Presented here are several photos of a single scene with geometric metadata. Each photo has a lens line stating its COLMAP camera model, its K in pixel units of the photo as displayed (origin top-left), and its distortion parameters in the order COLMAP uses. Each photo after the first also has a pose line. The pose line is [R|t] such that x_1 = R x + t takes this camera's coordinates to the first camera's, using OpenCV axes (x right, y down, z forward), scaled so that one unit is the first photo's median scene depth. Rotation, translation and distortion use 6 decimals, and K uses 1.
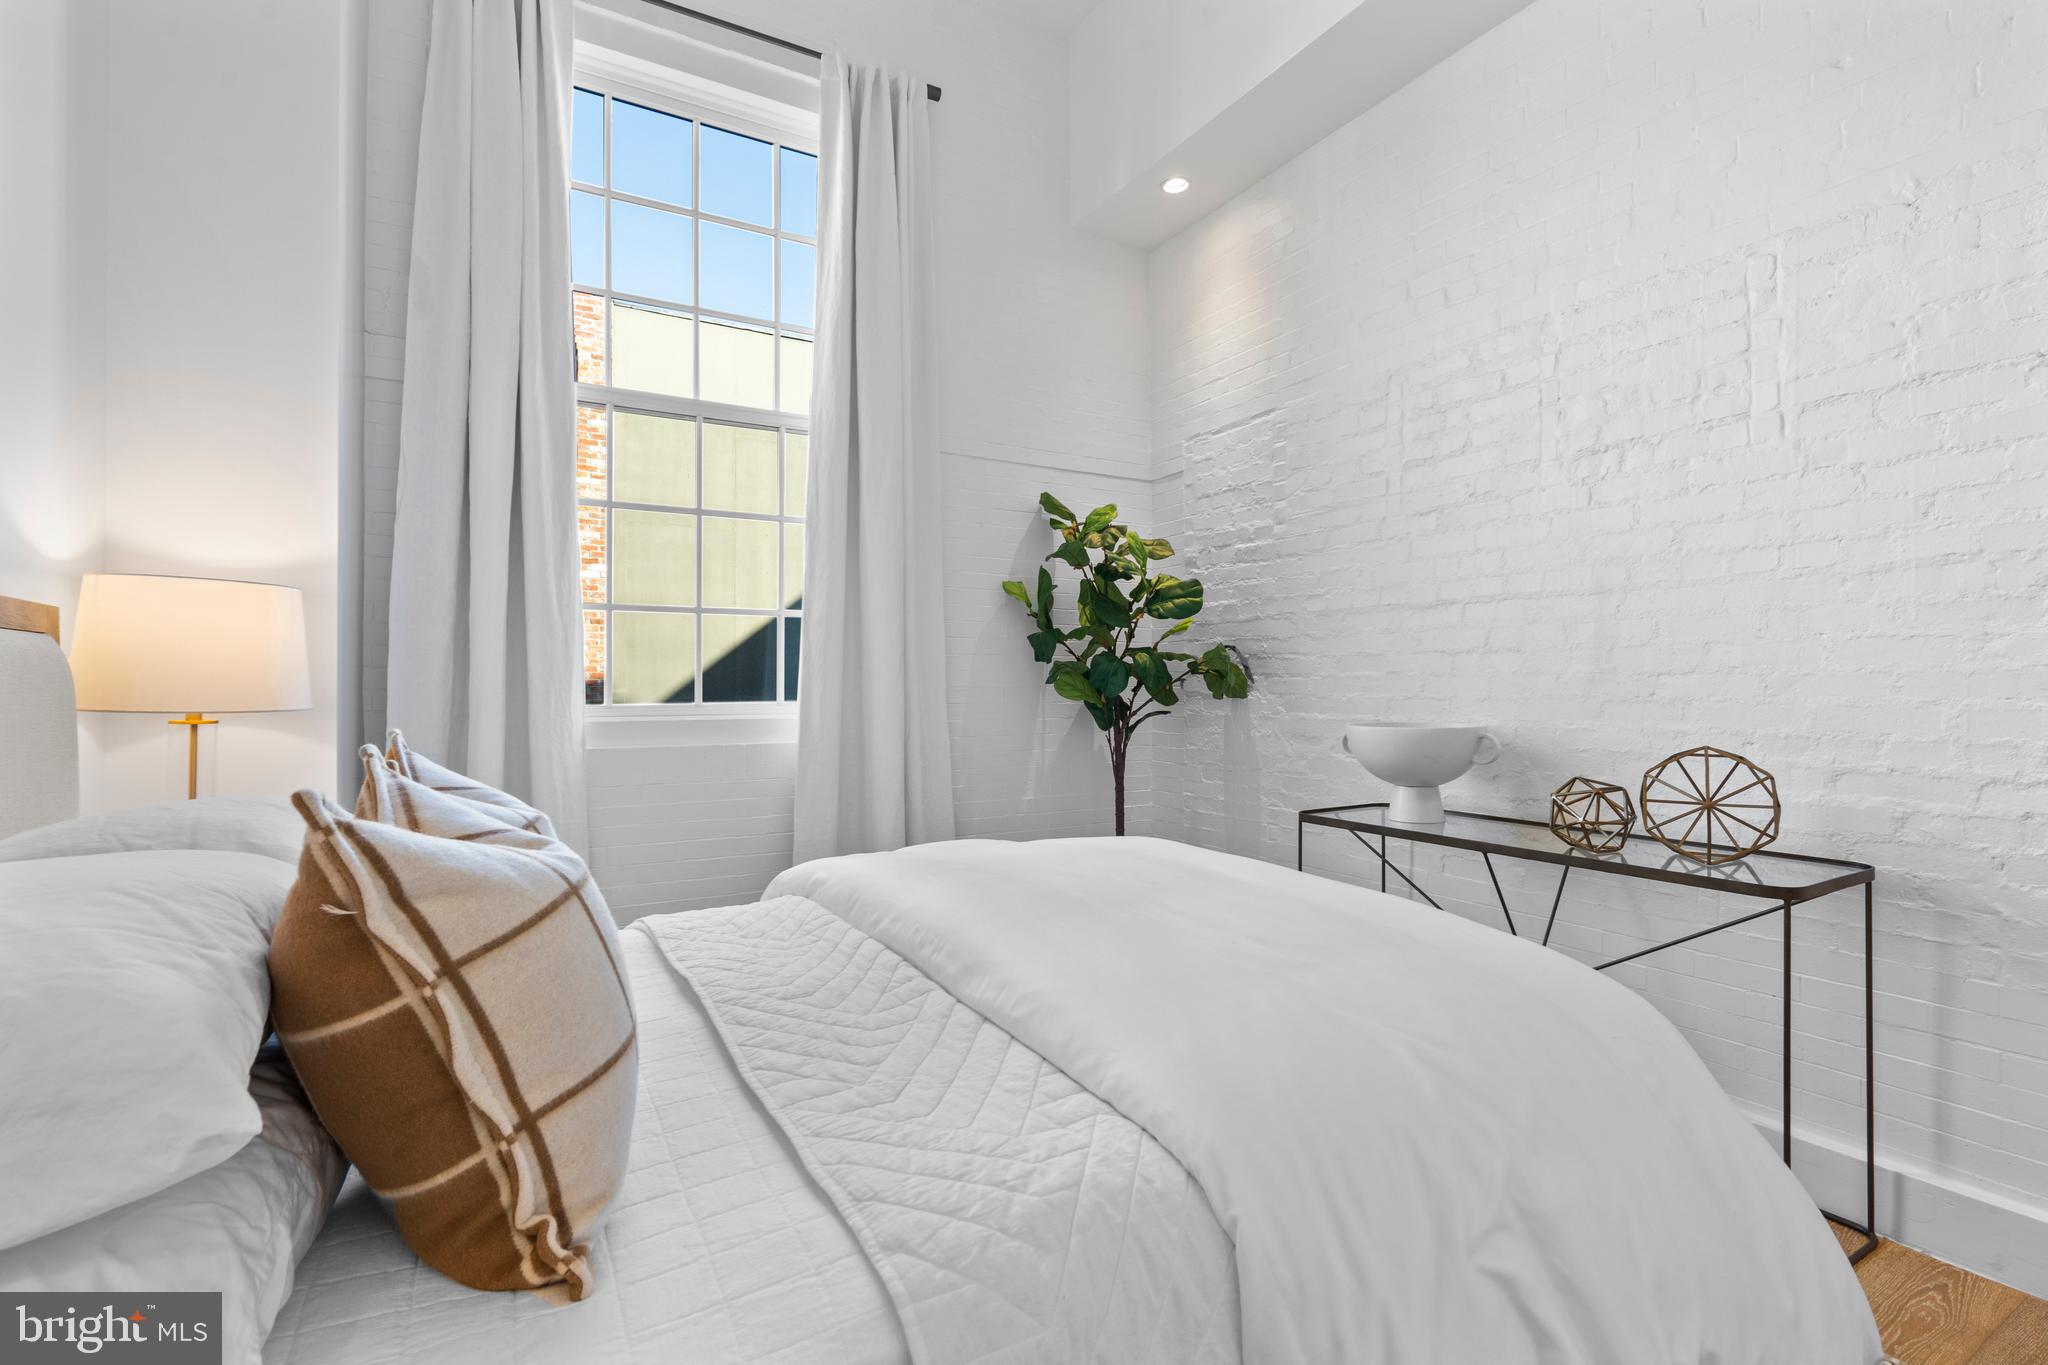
lens RADIAL K [[941.6, 0, 1020.6], [0, 941.6, 669.6], [0, 0, 1]] dist [0.001238, 0.000427]
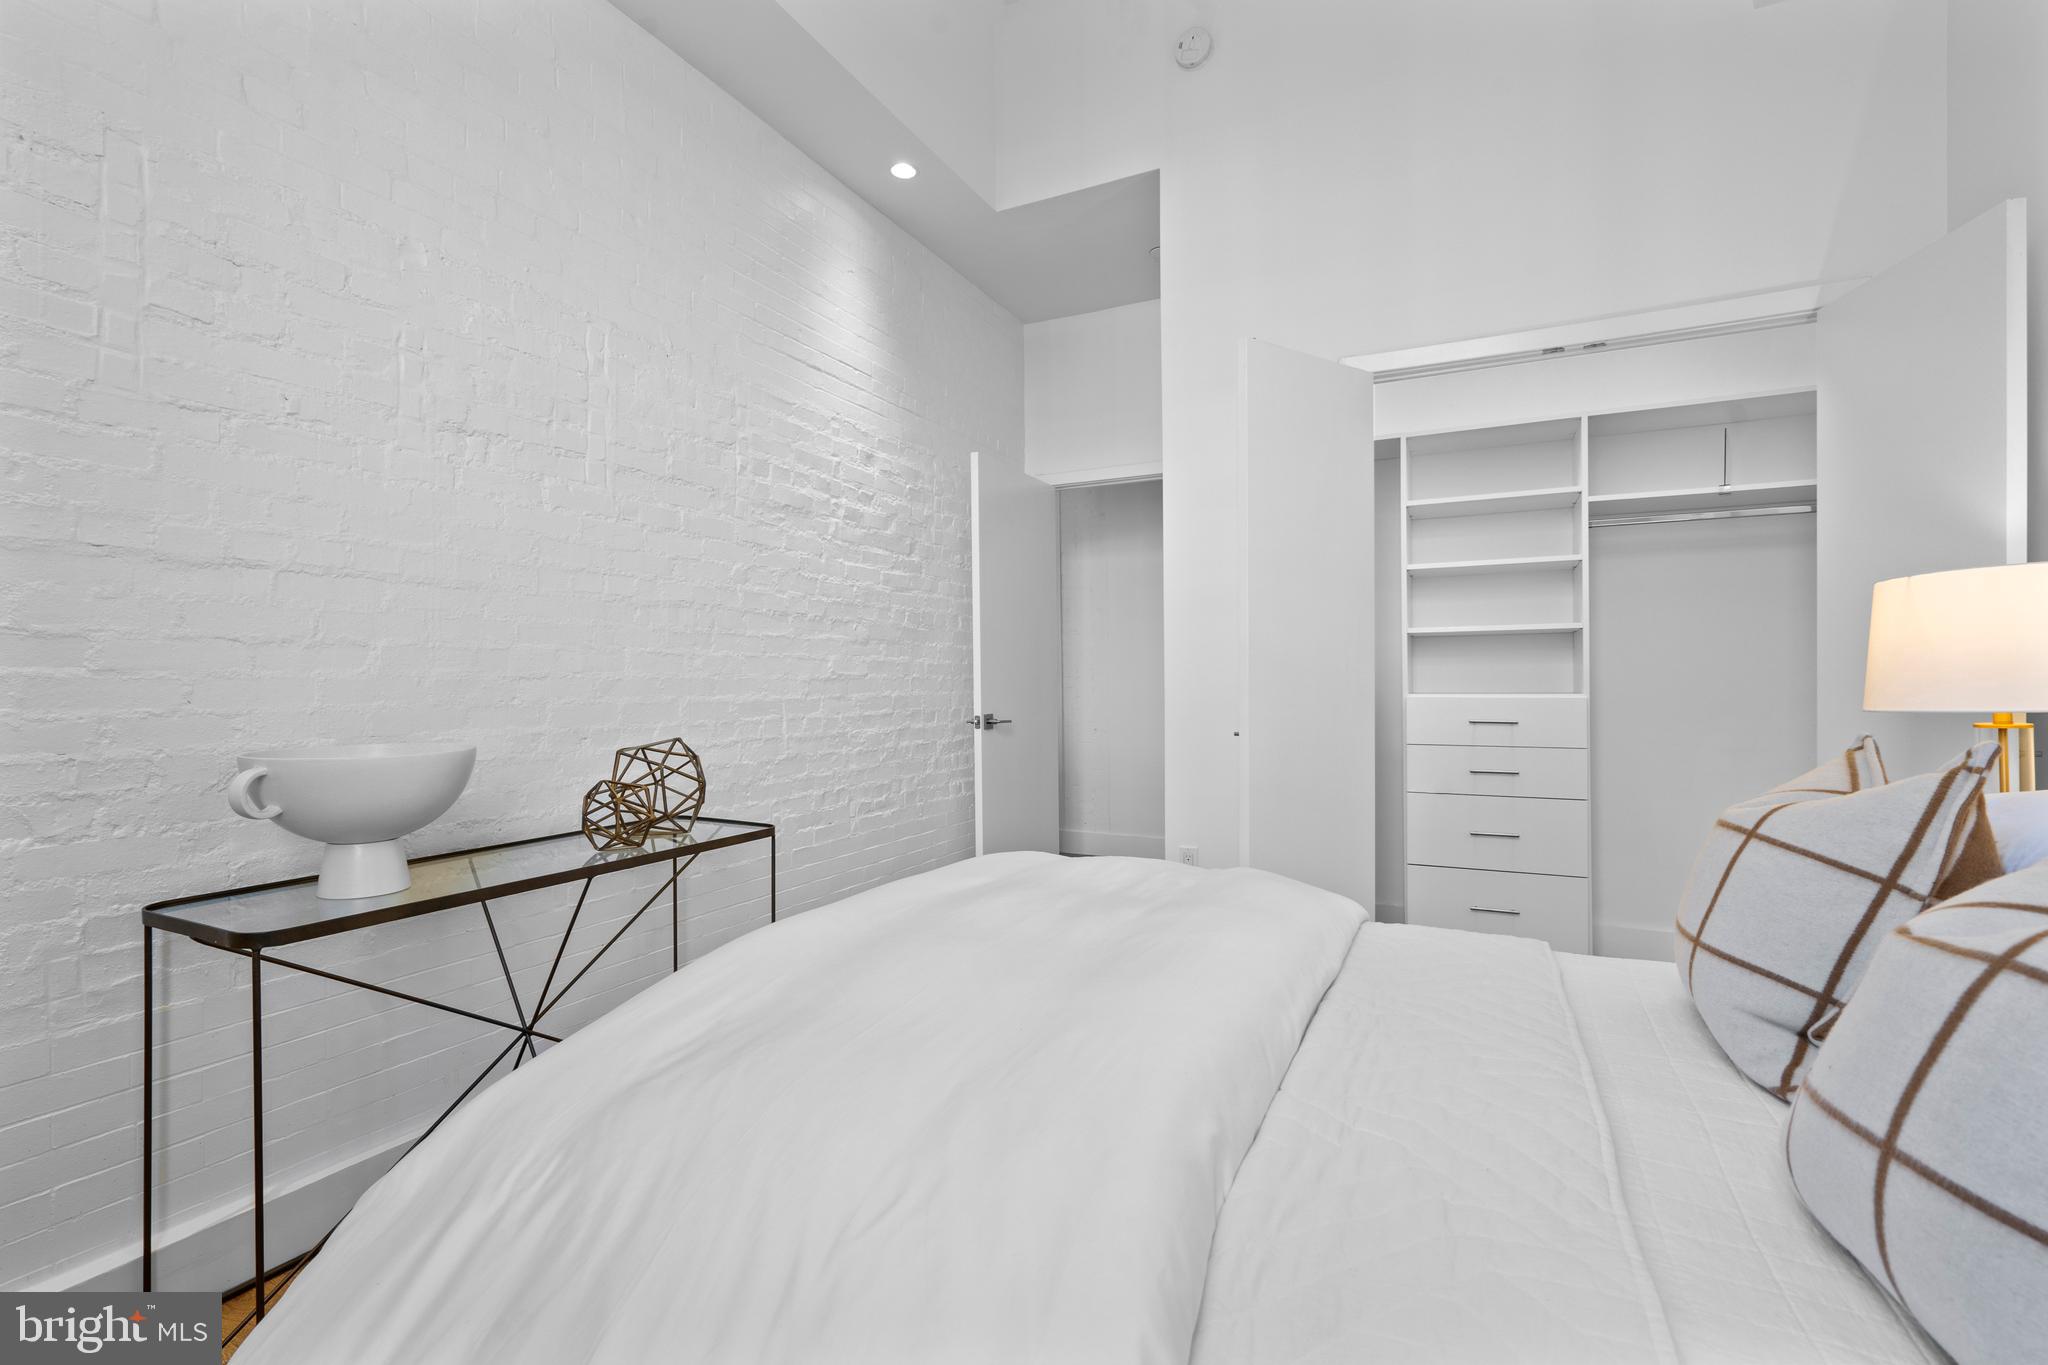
lens RADIAL K [[941.6, 0, 1019.2], [0, 941.6, 668.6], [0, 0, 1]] dist [0.001238, 0.000427]
pose [[-0.568532, 0.020542, 0.822405, -0.370987], [-0.001211, 0.999666, -0.025806, 0.015537], [-0.822660, -0.015667, -0.568318, 0.940176]]
